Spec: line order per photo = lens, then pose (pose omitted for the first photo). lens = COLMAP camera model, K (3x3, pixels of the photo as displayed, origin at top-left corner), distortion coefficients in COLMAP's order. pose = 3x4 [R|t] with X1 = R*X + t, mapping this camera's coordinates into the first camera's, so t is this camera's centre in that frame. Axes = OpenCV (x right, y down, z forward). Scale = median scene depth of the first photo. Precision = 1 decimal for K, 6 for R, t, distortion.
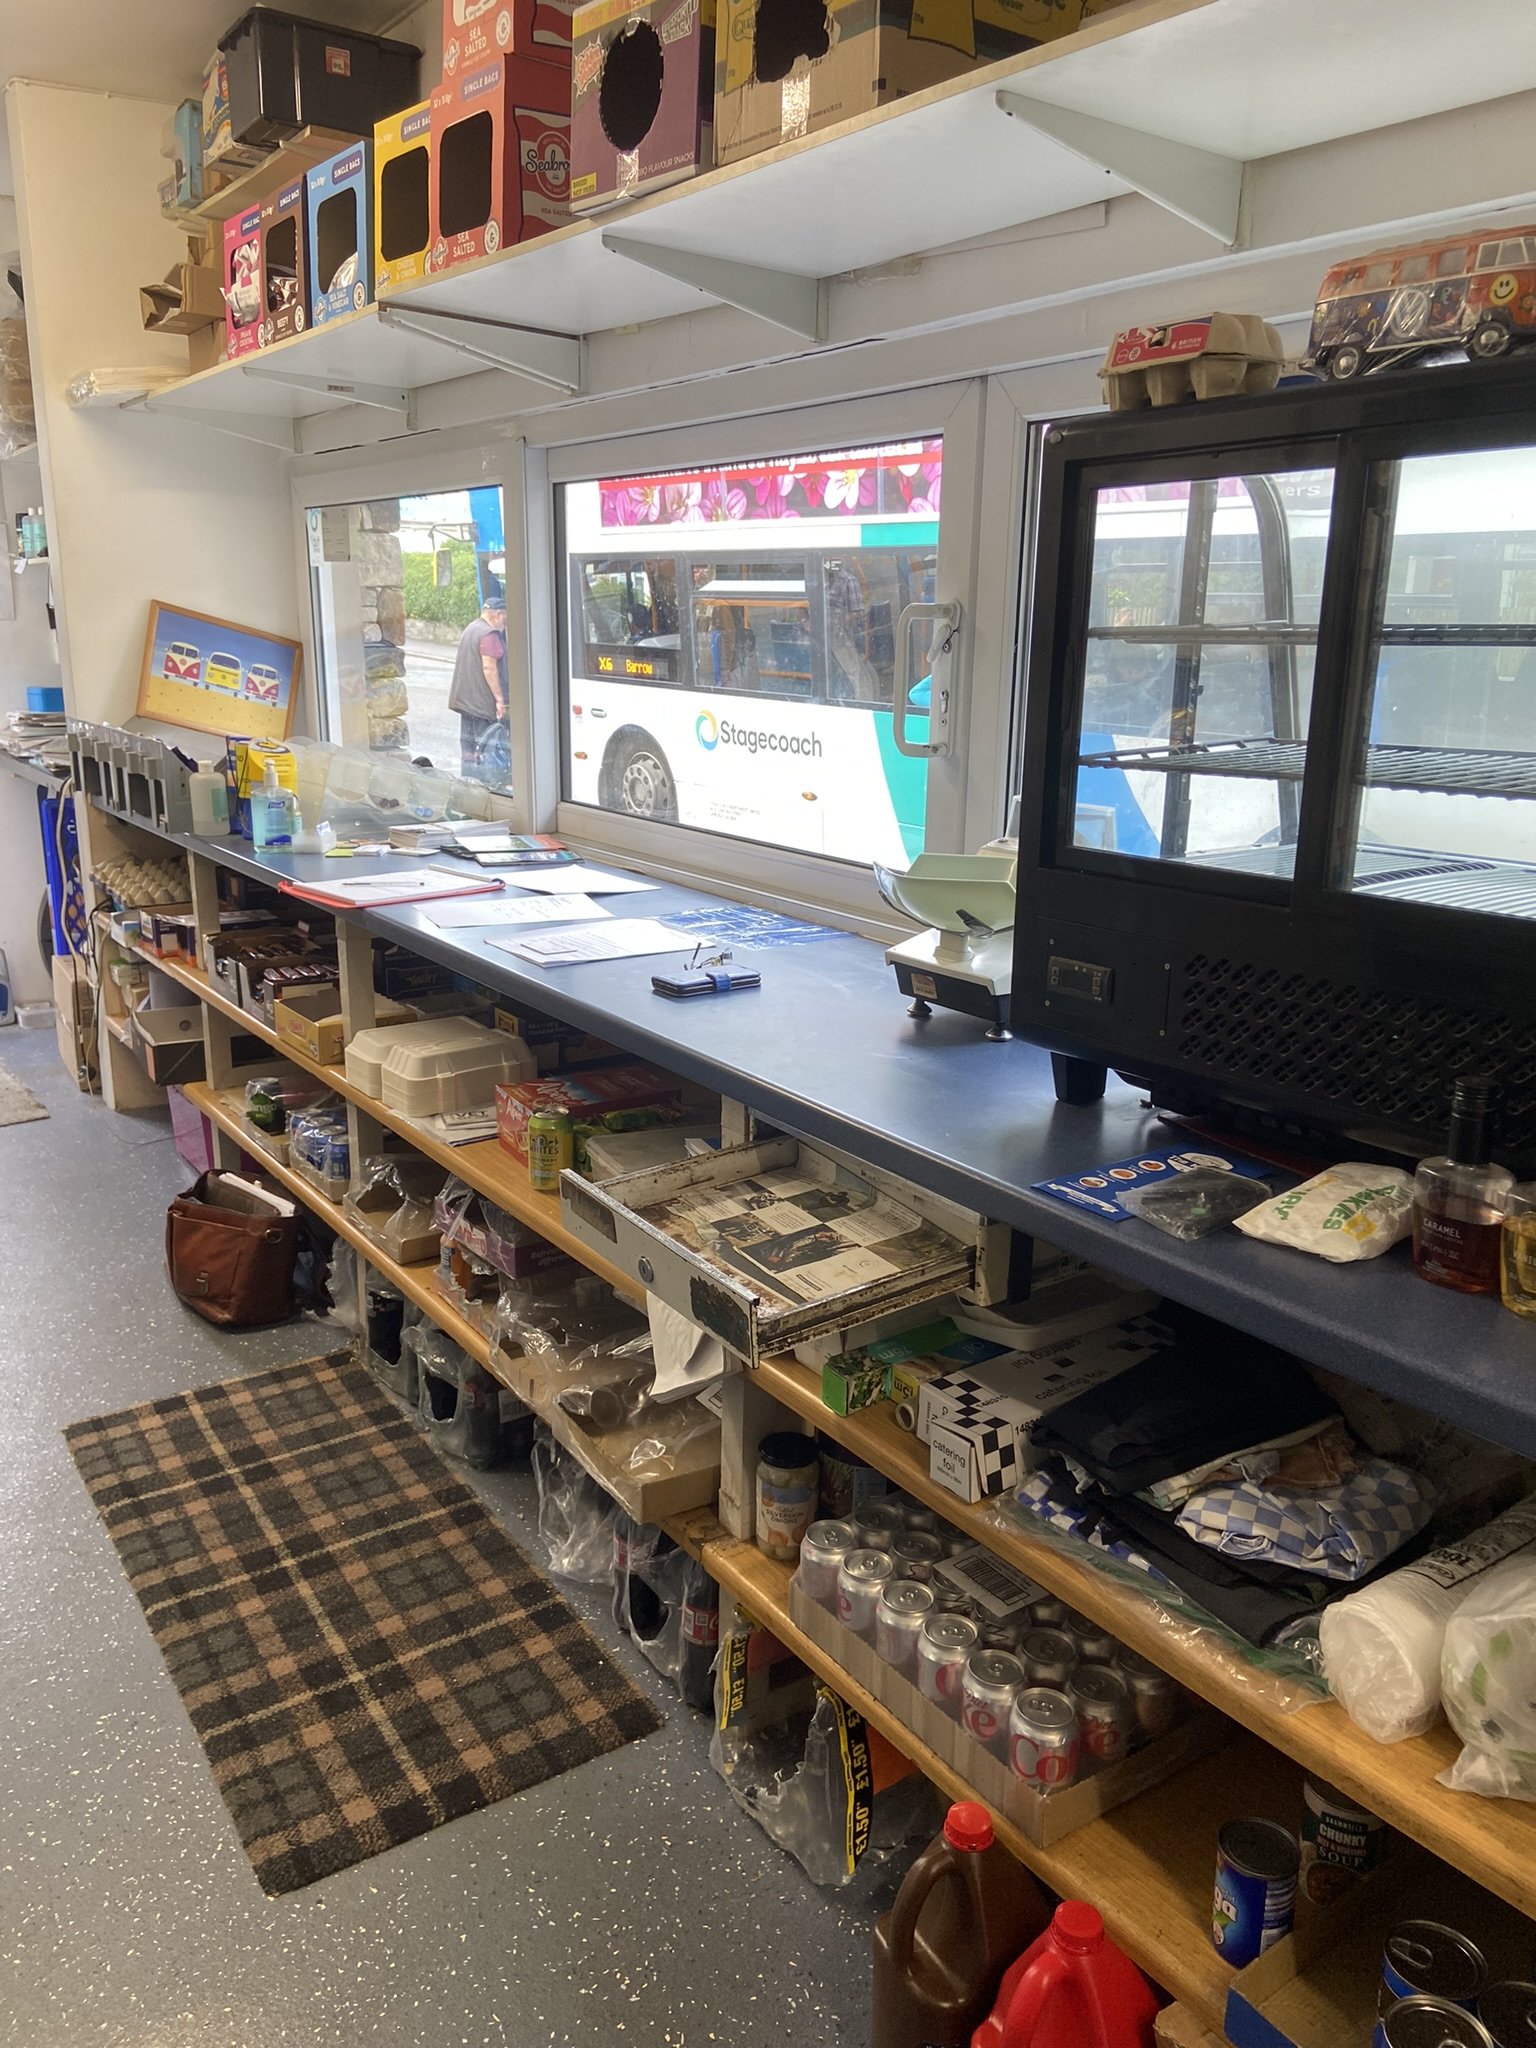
lens RADIAL K [[1538.8, 0, 768.1], [0, 1538.8, 1022.2], [0, 0, 1]] dist [0.033166, -0.001433]
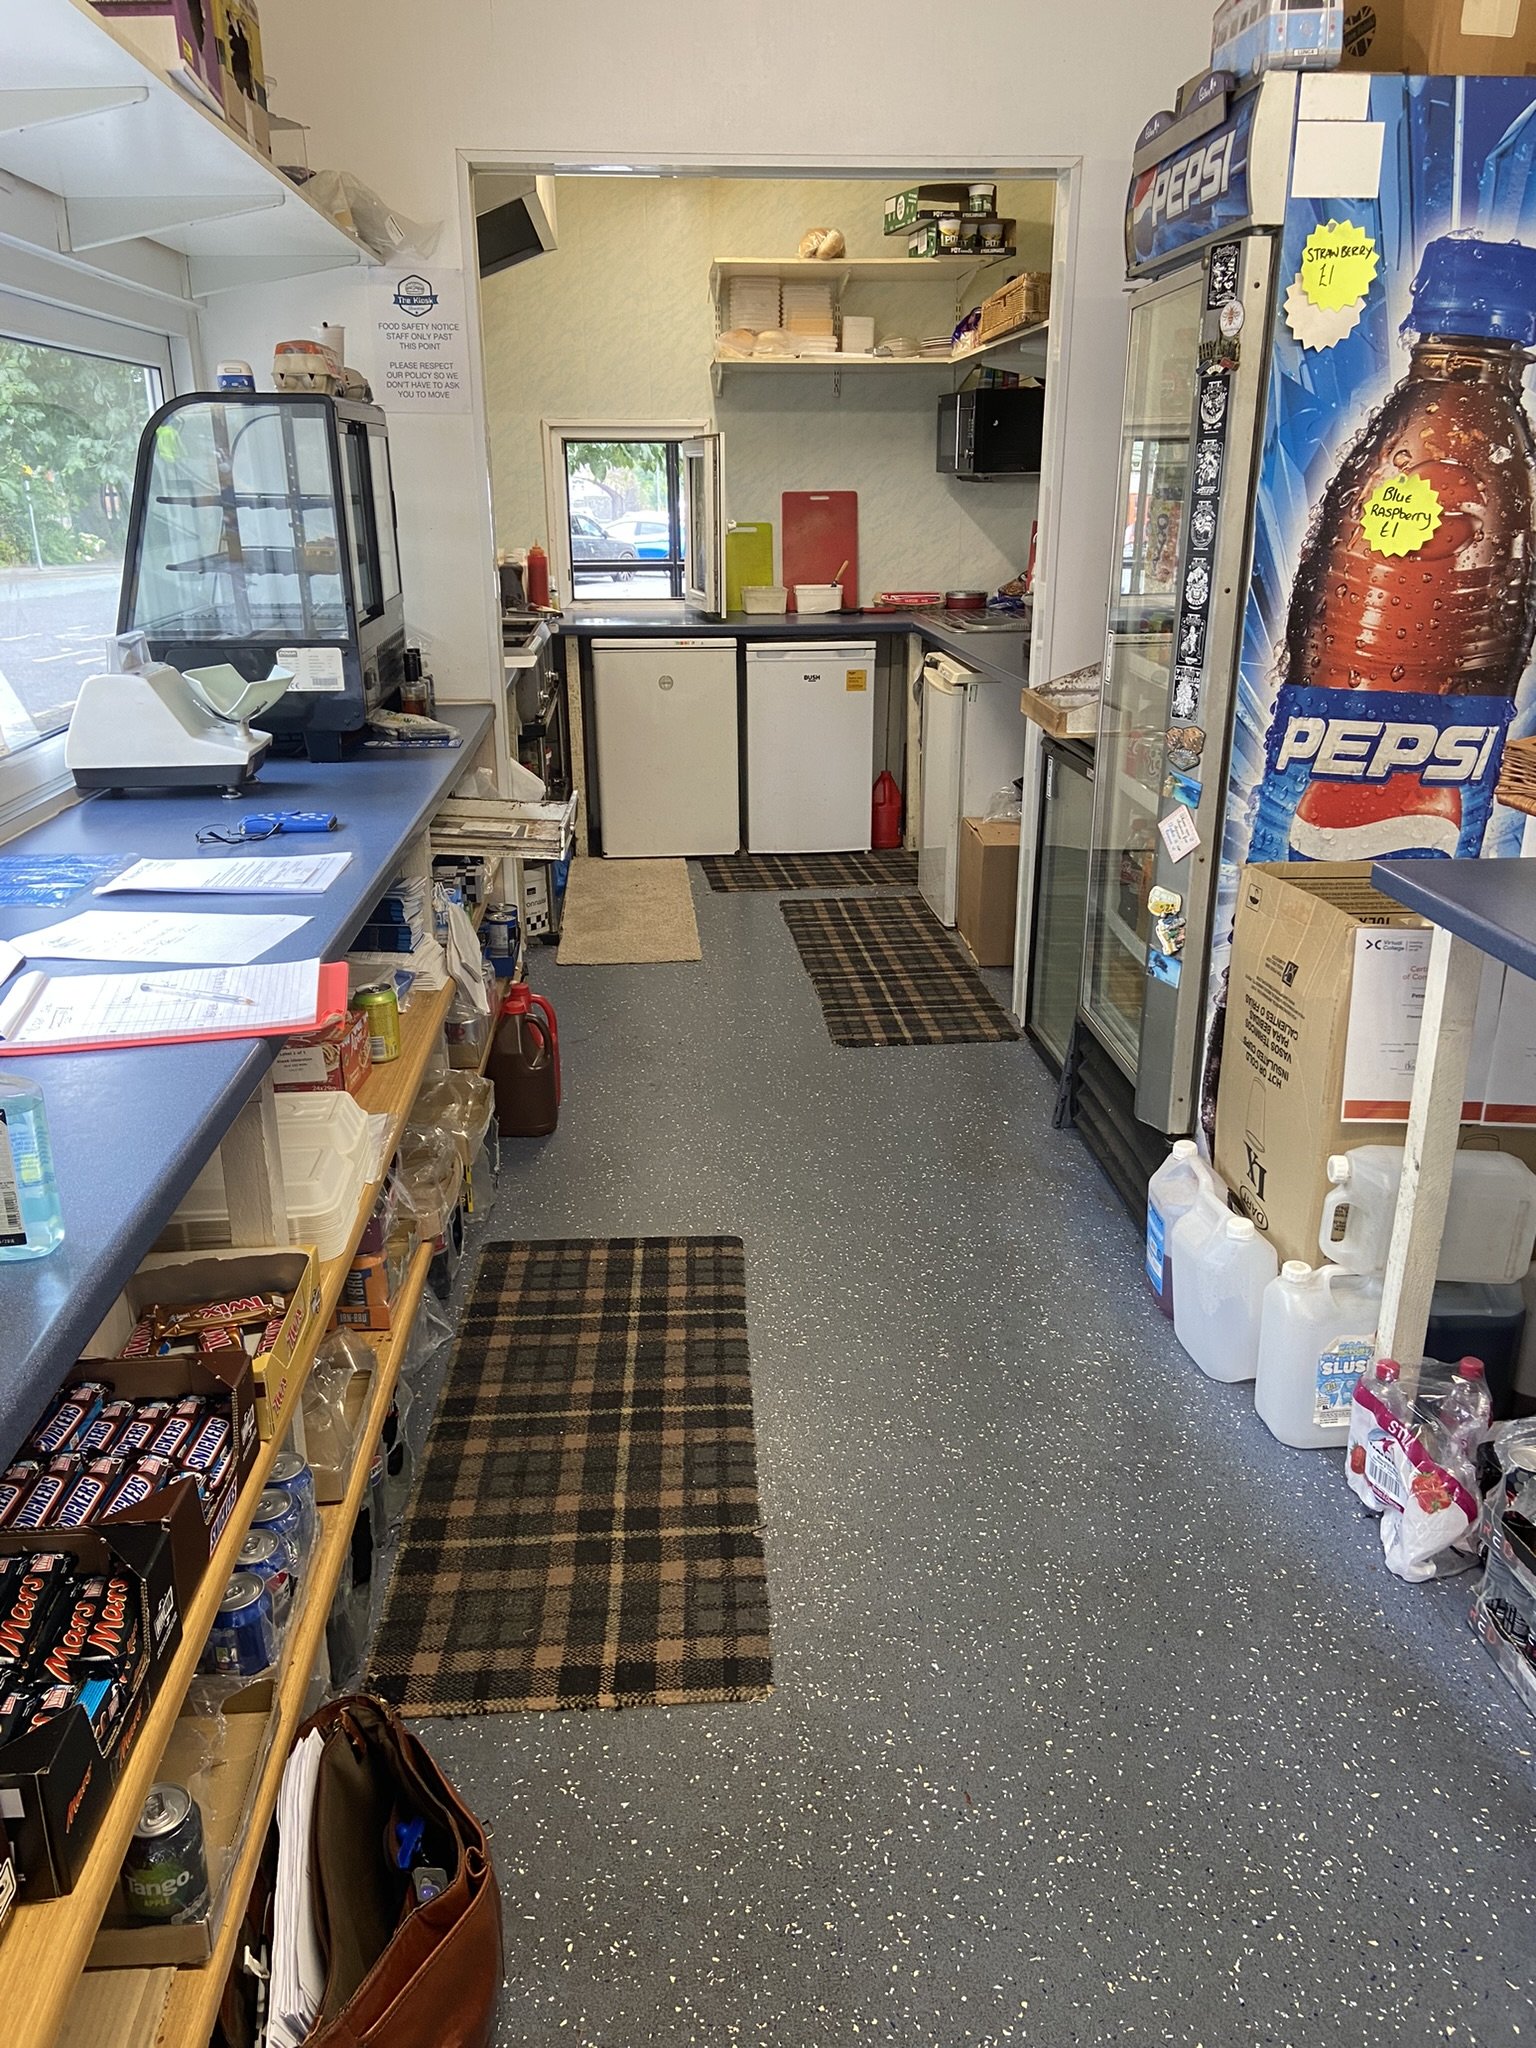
lens RADIAL K [[1538.8, 0, 766.0], [0, 1538.8, 1024.0], [0, 0, 1]] dist [0.033166, -0.001433]
pose [[-0.857208, -0.184418, 0.480817, -0.934276], [0.124587, 0.831675, 0.541106, -0.485766], [-0.499673, 0.523744, -0.689942, 1.684910]]
